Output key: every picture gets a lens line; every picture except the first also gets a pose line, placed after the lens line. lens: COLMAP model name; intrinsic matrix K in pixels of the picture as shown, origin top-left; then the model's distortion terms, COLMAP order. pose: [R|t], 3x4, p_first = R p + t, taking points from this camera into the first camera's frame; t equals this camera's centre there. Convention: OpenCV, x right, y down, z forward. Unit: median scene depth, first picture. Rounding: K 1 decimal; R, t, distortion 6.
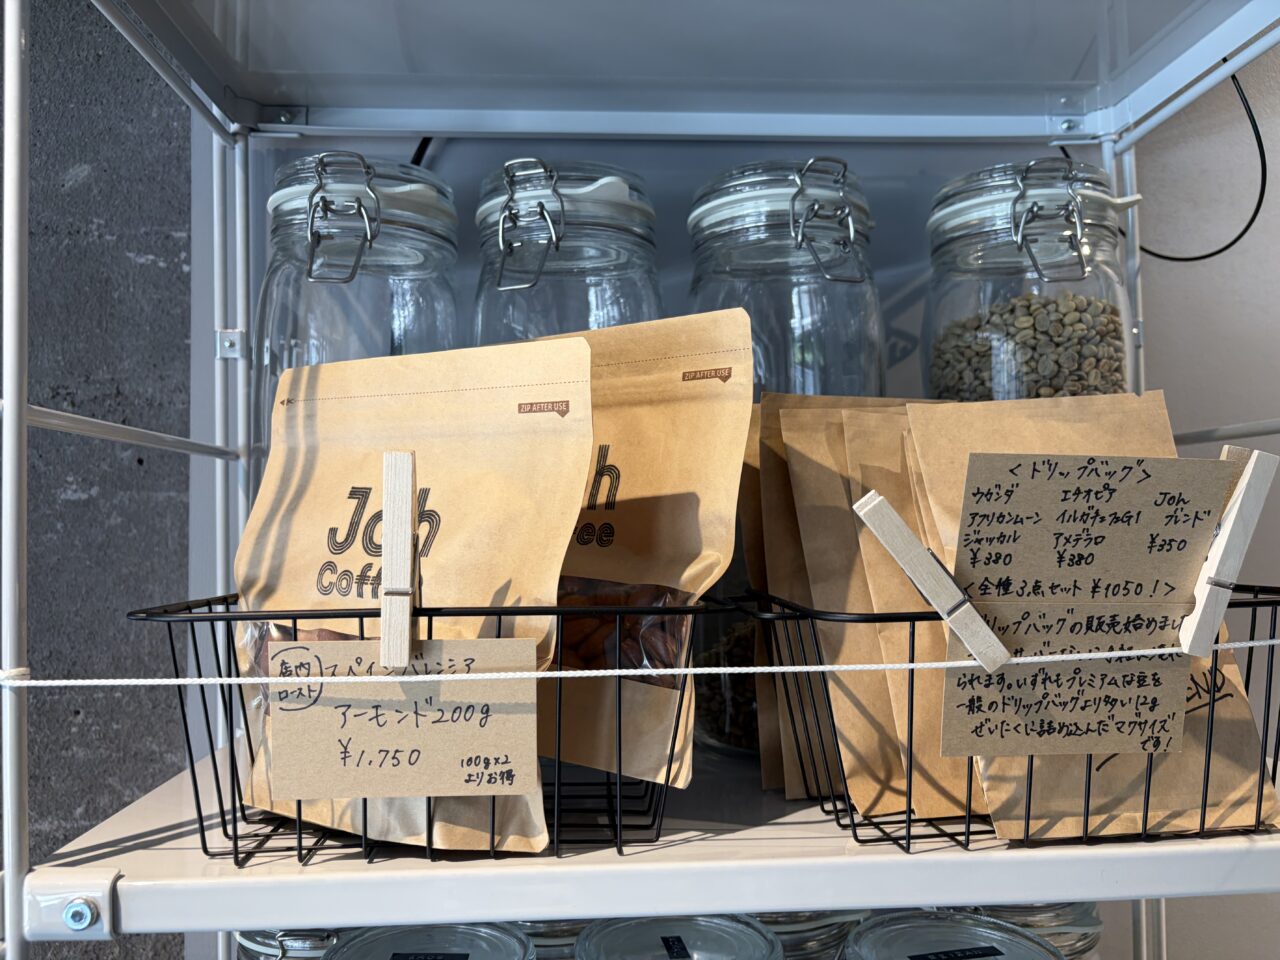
lens RADIAL K [[974.4, 0, 642.6], [0, 974.4, 479.6], [0, 0, 1]] dist [0.018983, -0.023229]
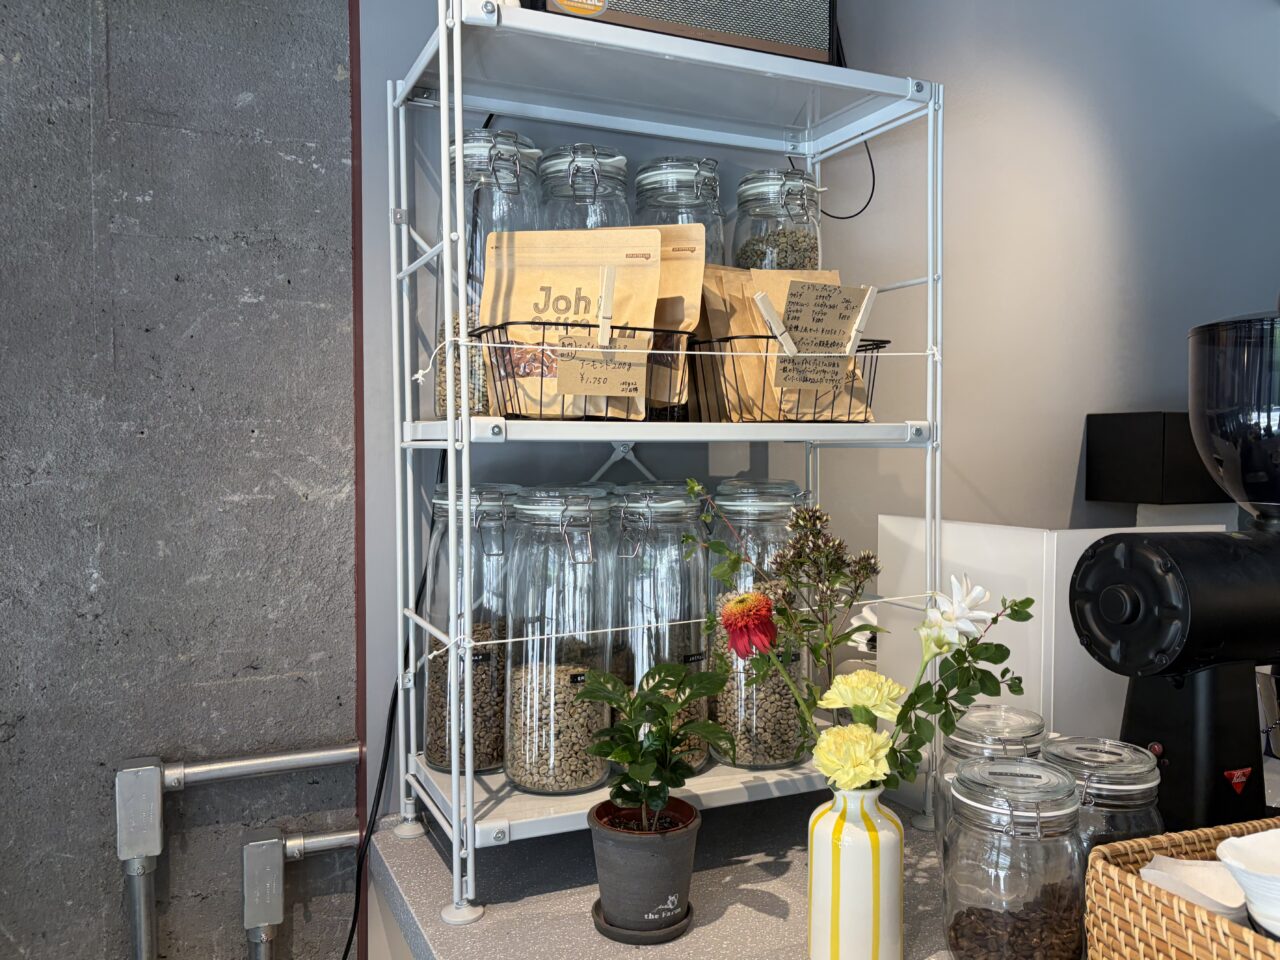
lens RADIAL K [[1010.1, 0, 637.6], [0, 1010.1, 471.4], [0, 0, 1]] dist [0.048434, -0.016898]
pose [[0.932595, 0.000885, 0.360925, -0.993102], [-0.025500, 0.997659, 0.063445, 0.301579], [-0.360024, -0.068372, 0.930434, -1.432516]]
